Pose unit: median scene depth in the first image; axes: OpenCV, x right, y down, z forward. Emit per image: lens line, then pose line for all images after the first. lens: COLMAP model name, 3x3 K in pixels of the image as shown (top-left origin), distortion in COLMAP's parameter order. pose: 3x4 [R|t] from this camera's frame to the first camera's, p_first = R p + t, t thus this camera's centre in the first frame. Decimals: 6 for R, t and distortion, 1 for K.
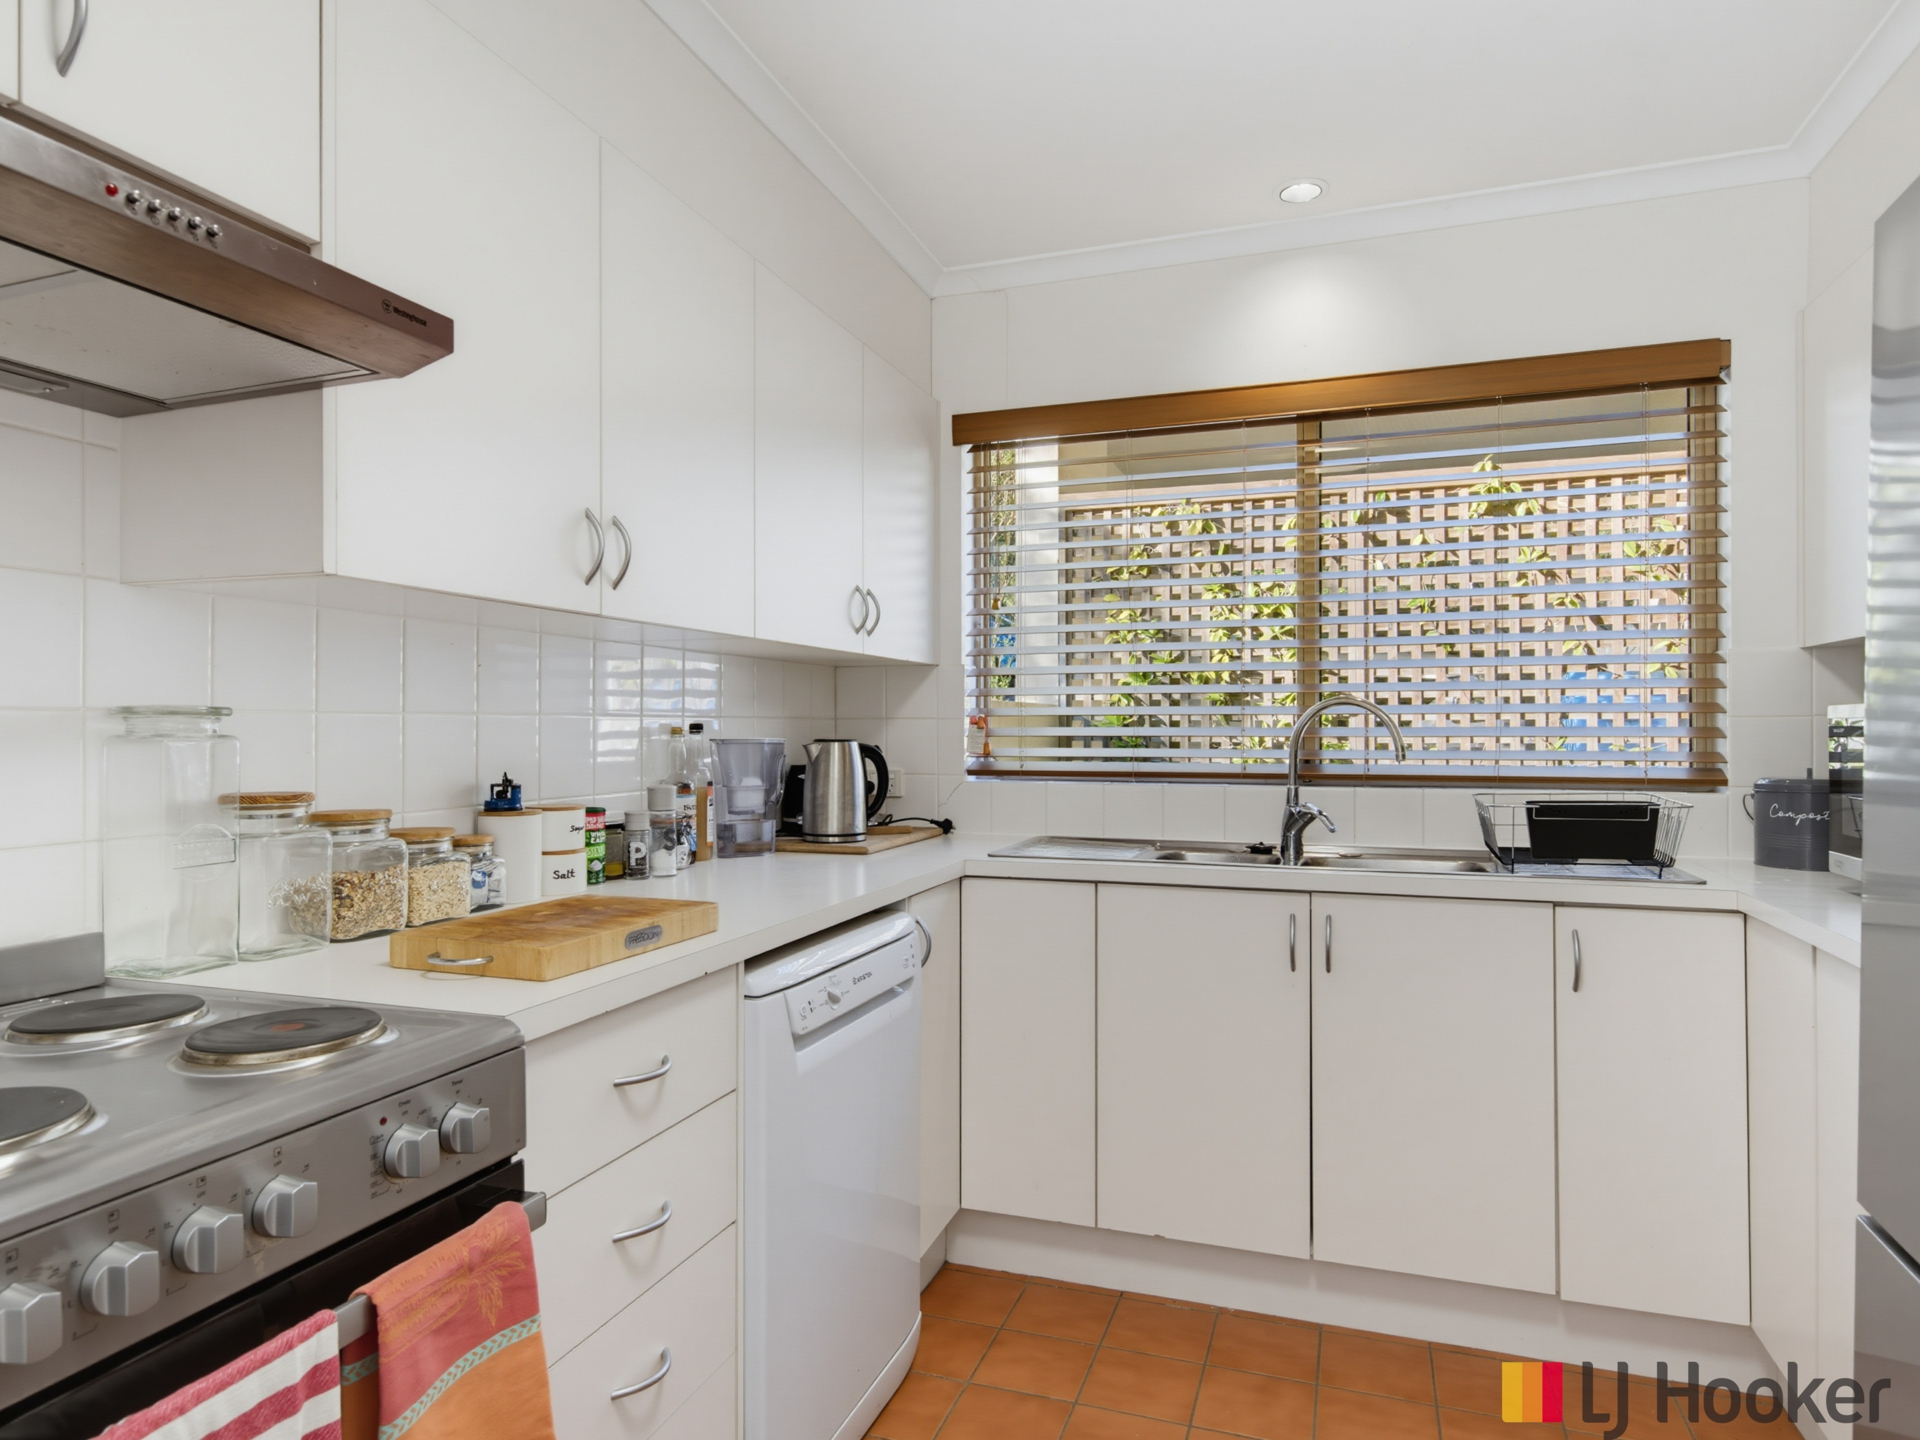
lens RADIAL K [[1115.6, 0, 960.0], [0, 1115.6, 720.0], [0, 0, 1]] dist [-0.001813, -0.001287]
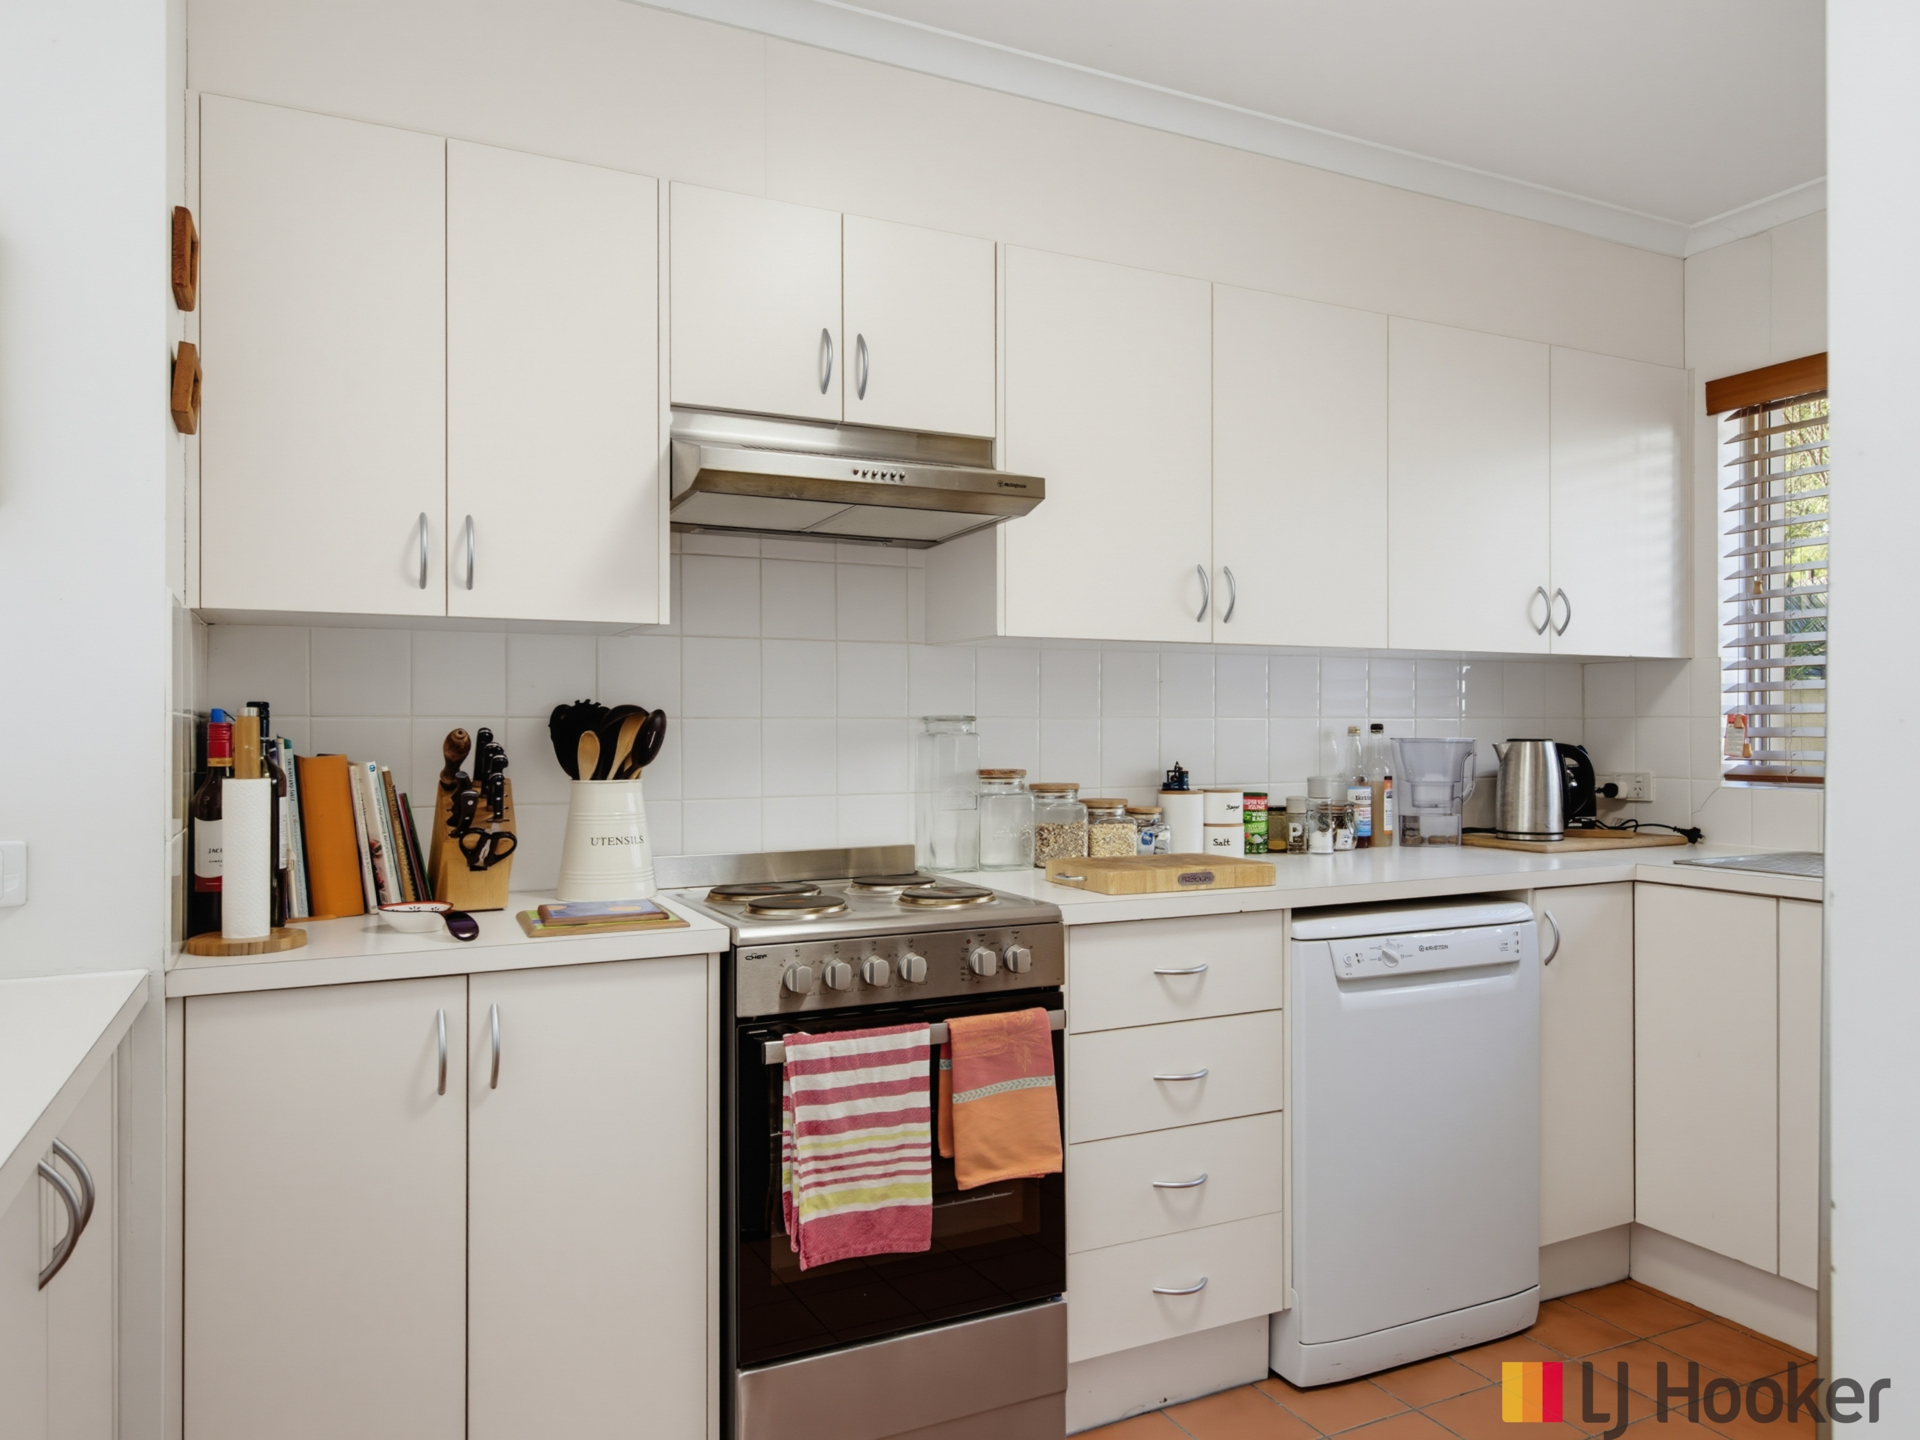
lens RADIAL K [[1245.5, 0, 960.0], [0, 1245.5, 720.0], [0, 0, 1]] dist [0.000303, -0.045163]
pose [[0.702513, -0.004472, -0.711656, 0.426703], [0.006100, 0.999981, -0.000263, -0.003628], [0.711644, -0.004157, 0.702528, -0.207906]]
